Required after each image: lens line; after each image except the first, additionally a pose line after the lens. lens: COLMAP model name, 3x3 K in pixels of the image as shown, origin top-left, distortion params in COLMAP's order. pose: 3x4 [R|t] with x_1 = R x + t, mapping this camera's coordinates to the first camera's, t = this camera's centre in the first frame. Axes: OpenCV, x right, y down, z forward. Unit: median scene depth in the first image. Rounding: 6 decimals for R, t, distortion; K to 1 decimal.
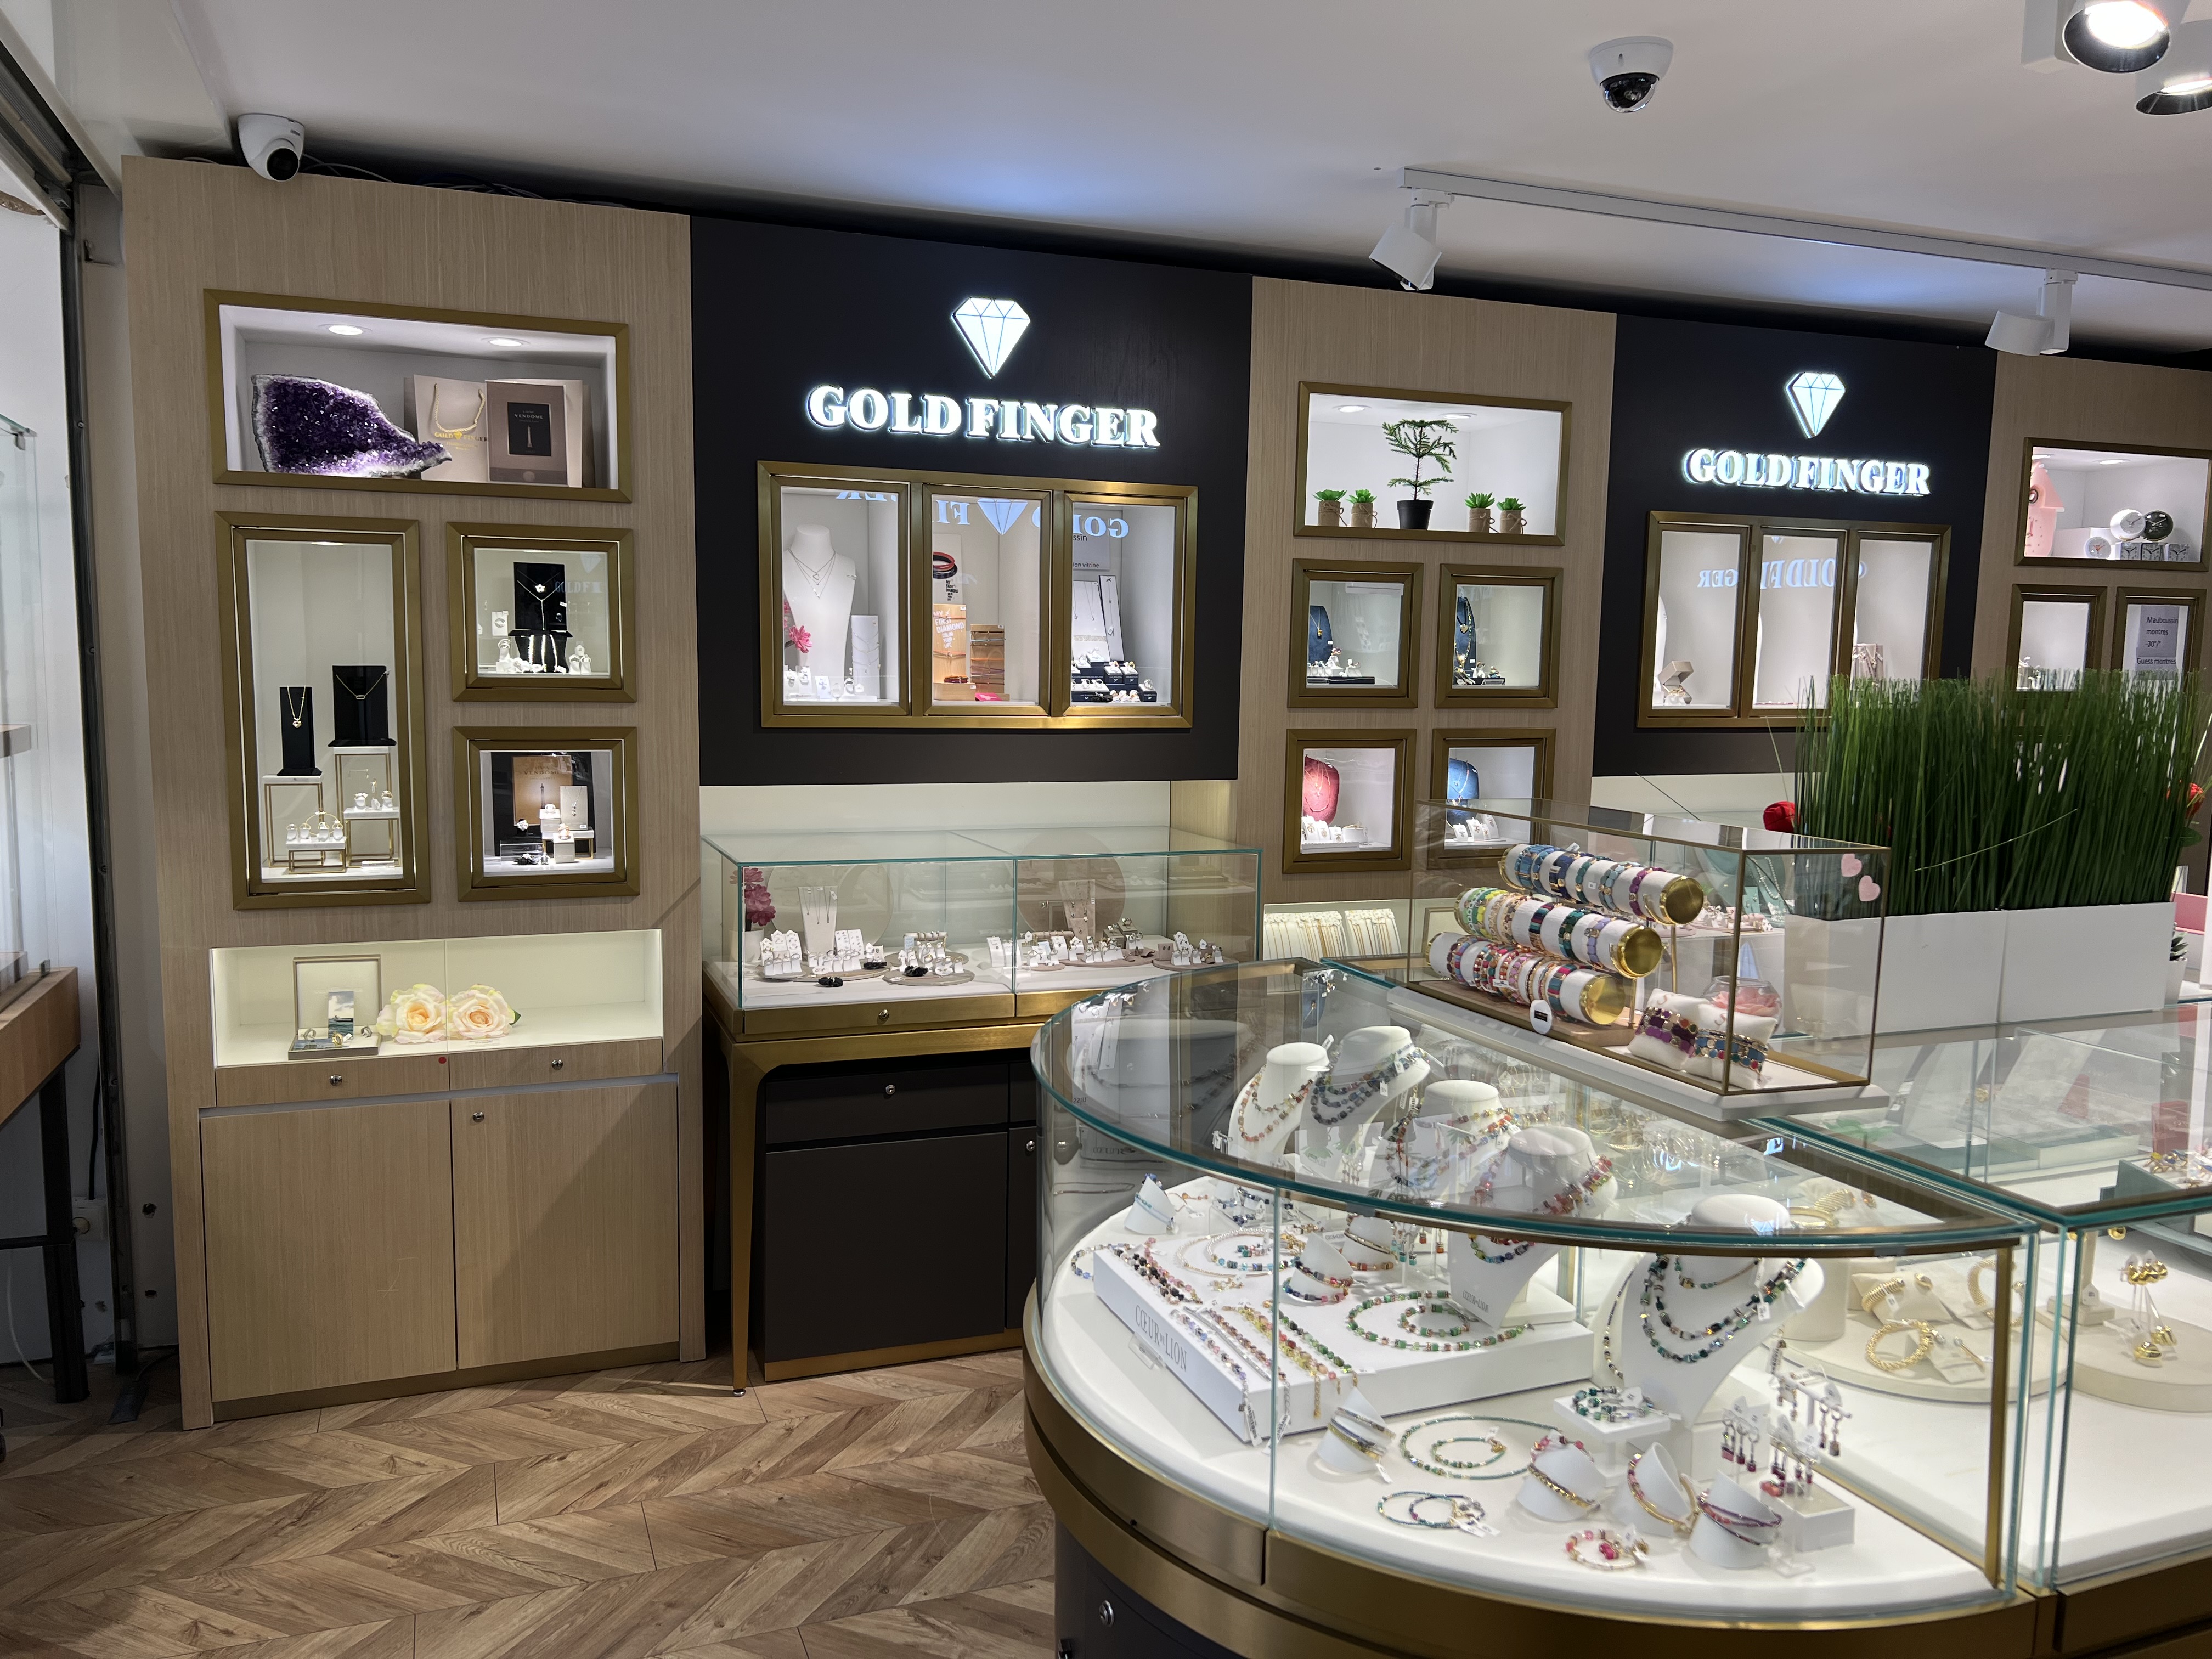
lens RADIAL K [[1688.7, 0, 1106.0], [0, 1688.7, 853.6], [0, 0, 1]] dist [0.053789, -0.059351]
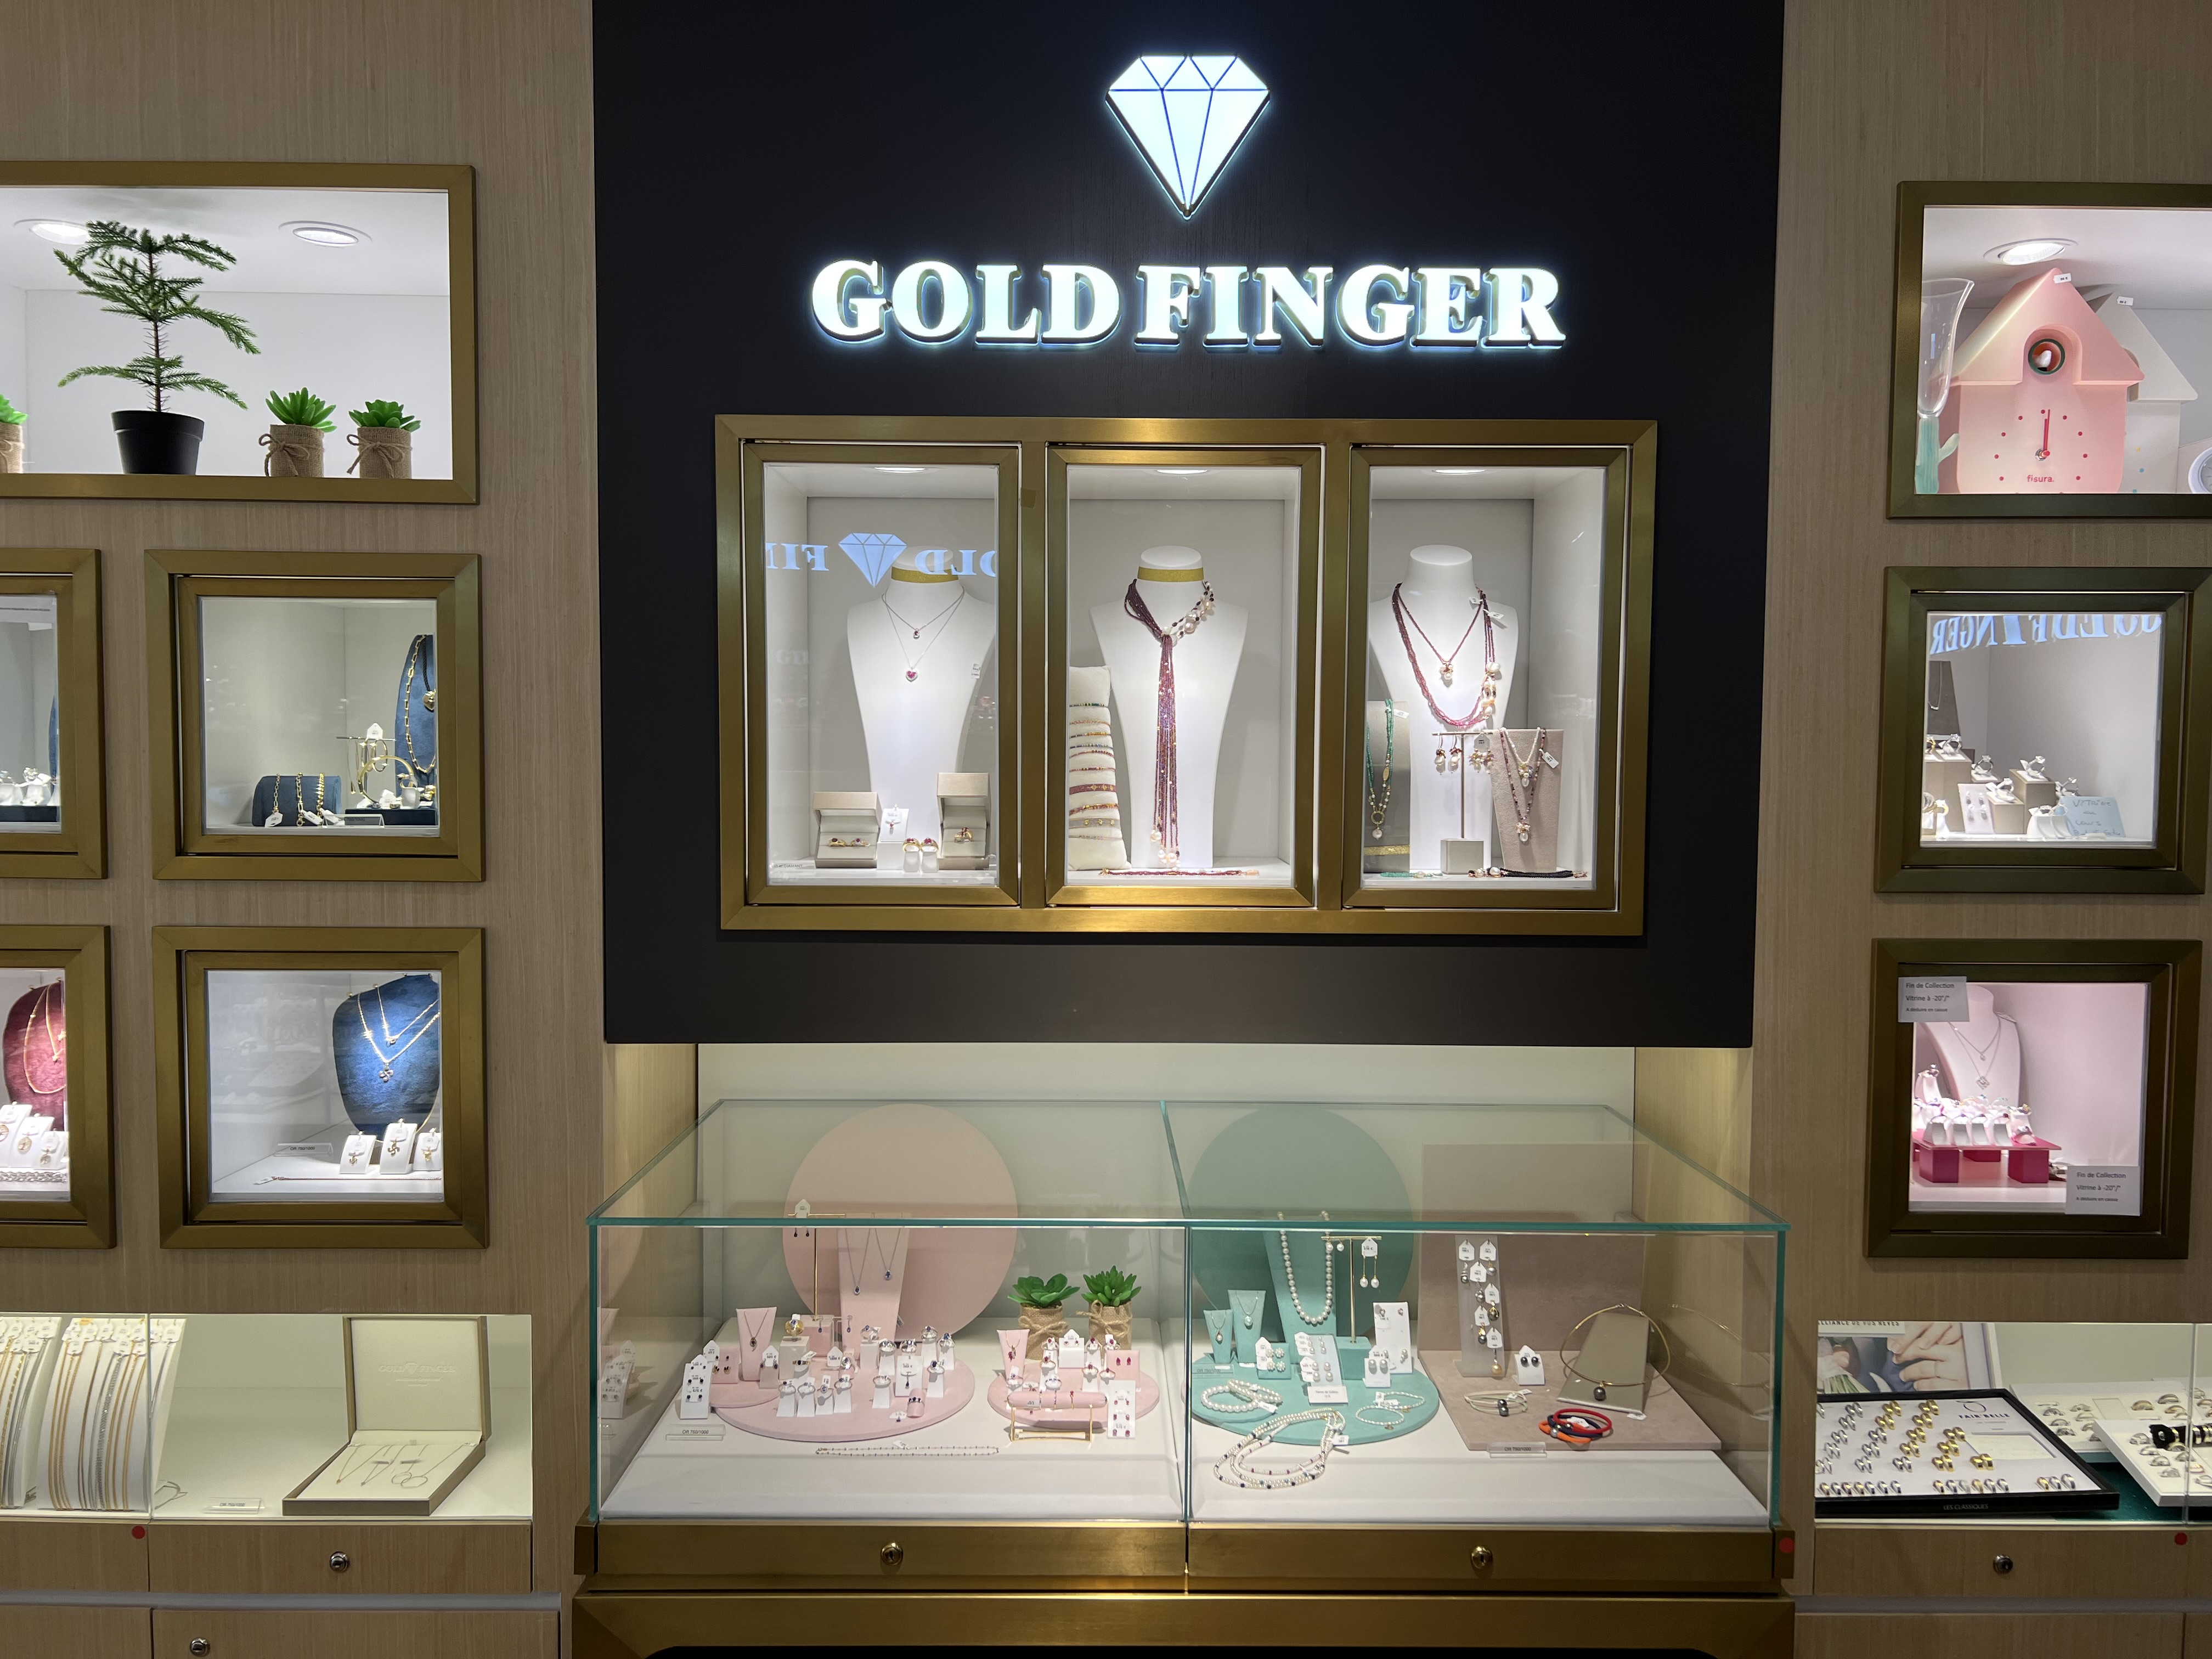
lens RADIAL K [[1688.7, 0, 1106.0], [0, 1688.7, 853.6], [0, 0, 1]] dist [0.053789, -0.059351]
pose [[0.933839, 0.007744, -0.357610, 0.092154], [-0.032989, 0.997369, -0.064548, -0.071177], [0.356170, 0.072074, 0.931637, 0.585328]]
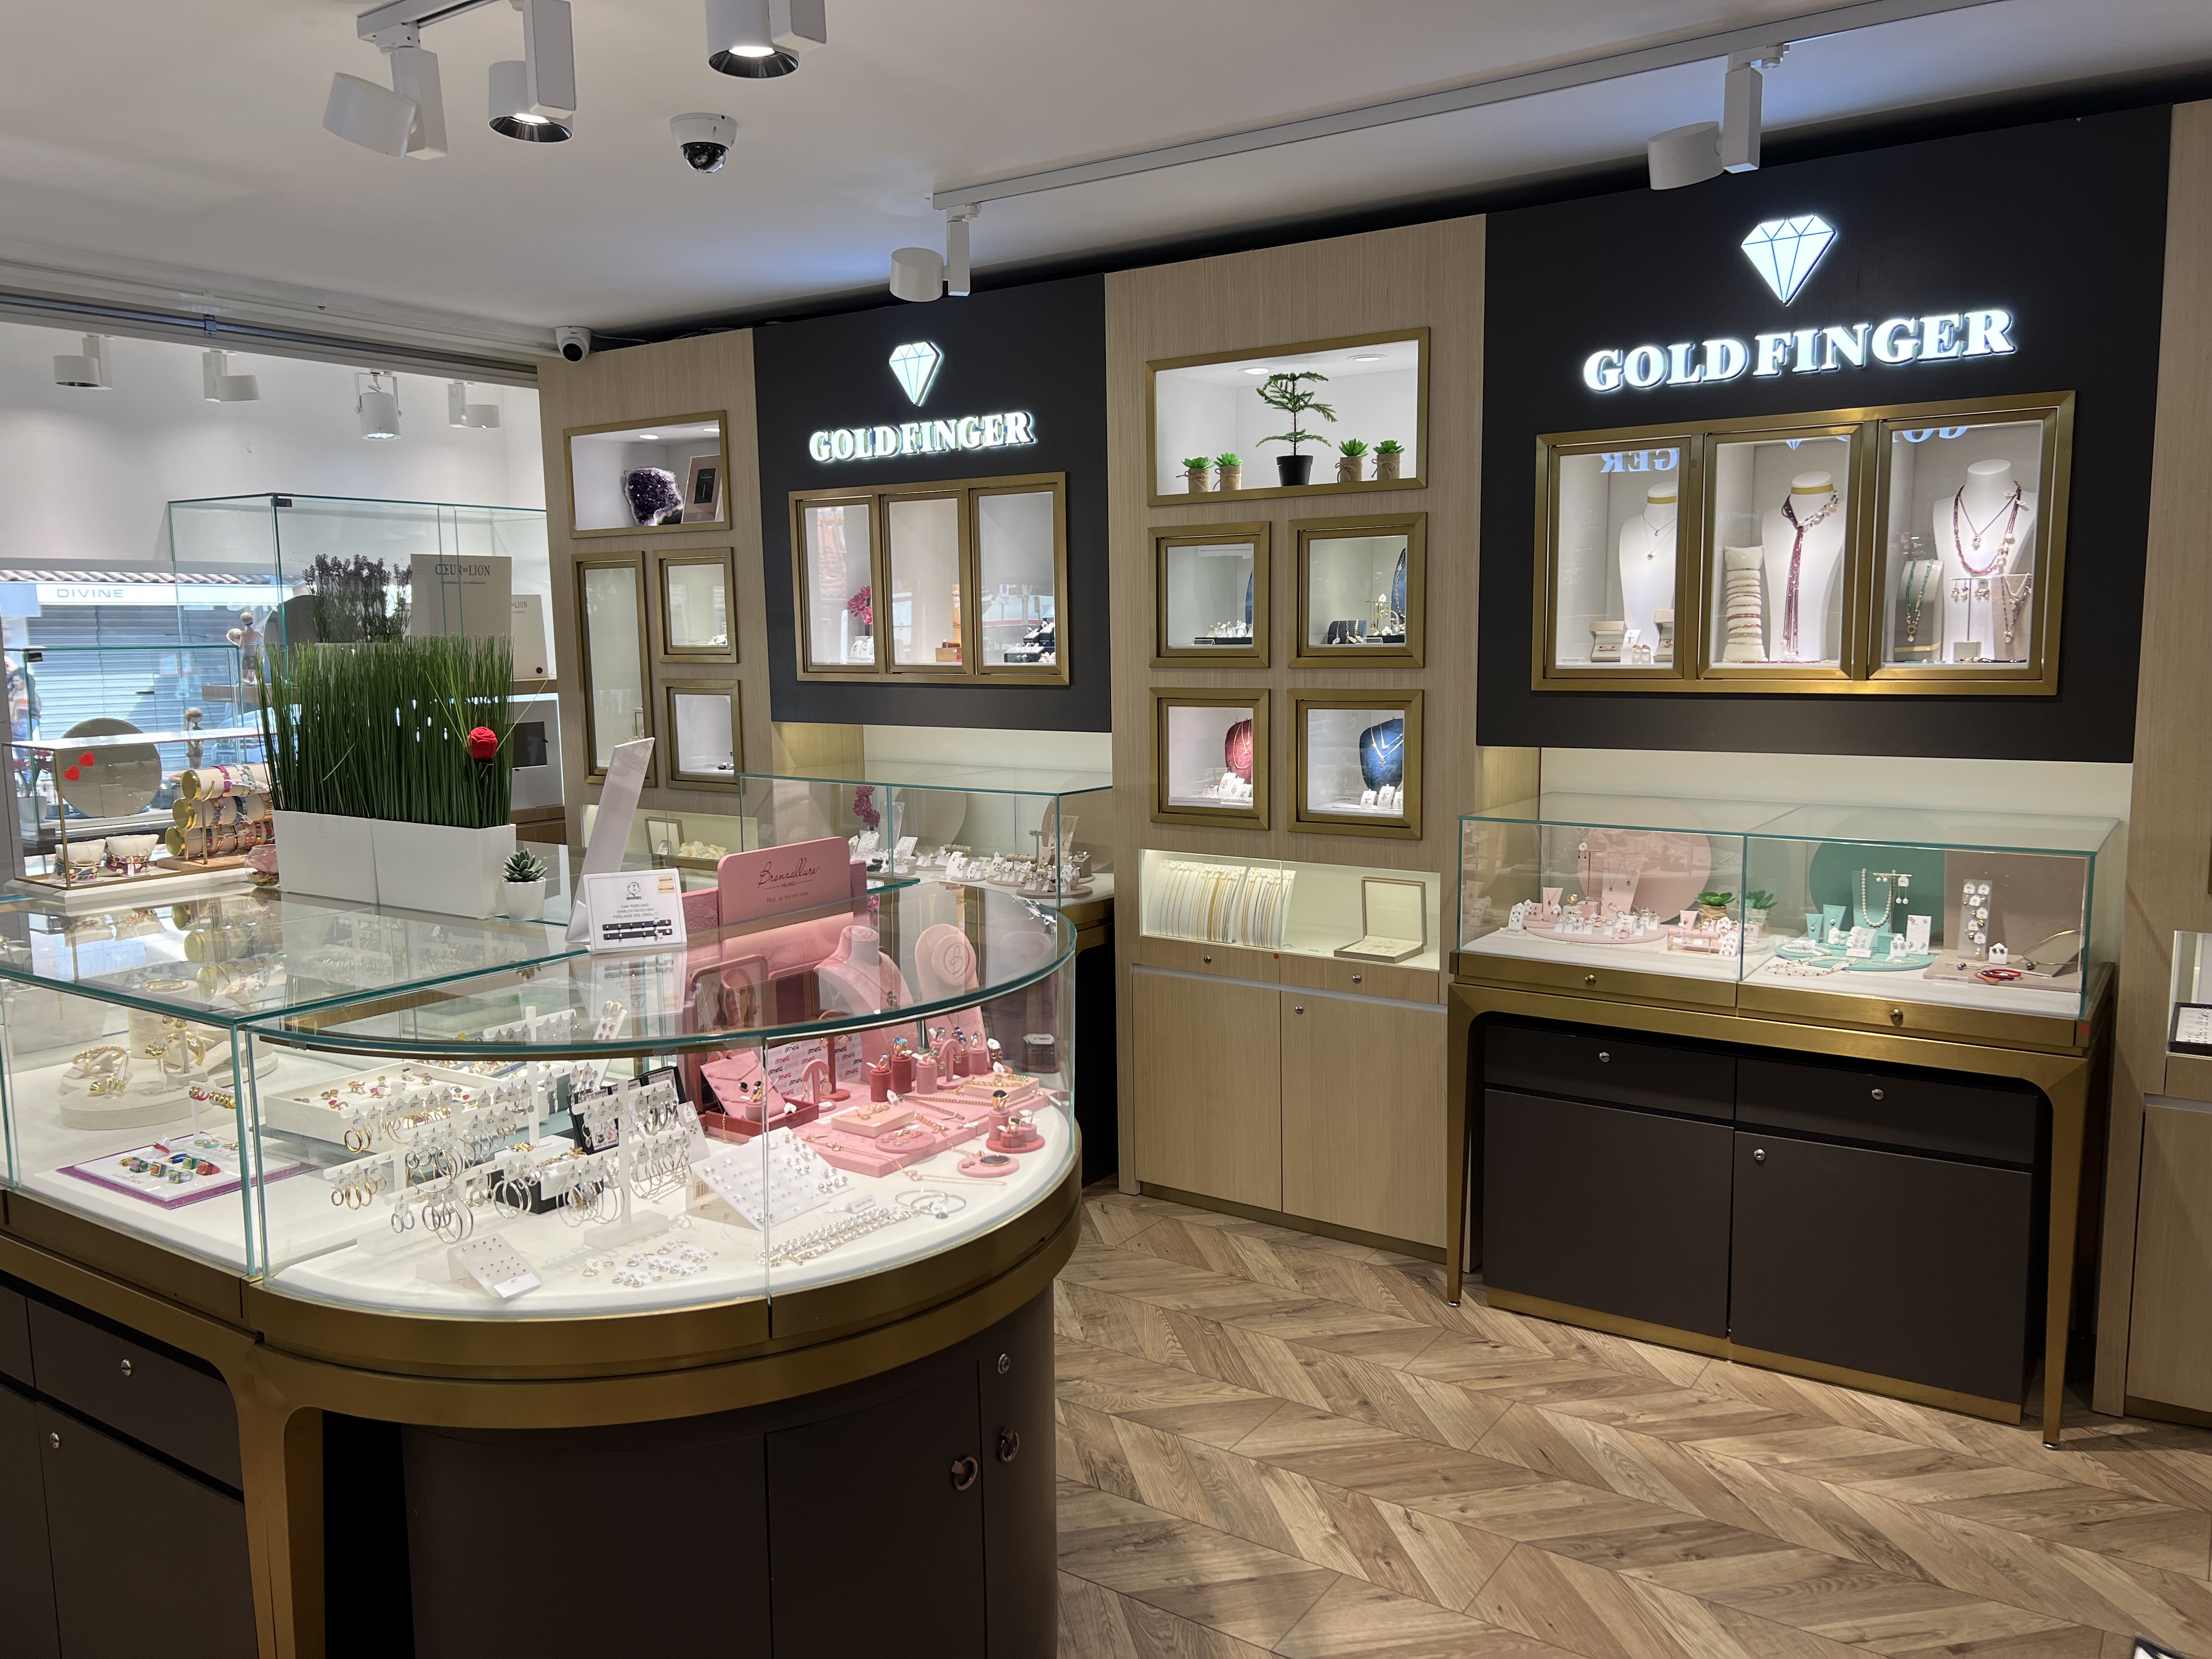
lens RADIAL K [[1658.1, 0, 1110.3], [0, 1658.1, 878.4], [0, 0, 1]] dist [0.093988, -0.150512]
pose [[0.573528, 0.098601, -0.813230, 0.522908], [-0.071363, 0.994969, 0.070307, -0.013328], [0.816072, 0.017712, 0.577679, 0.197173]]
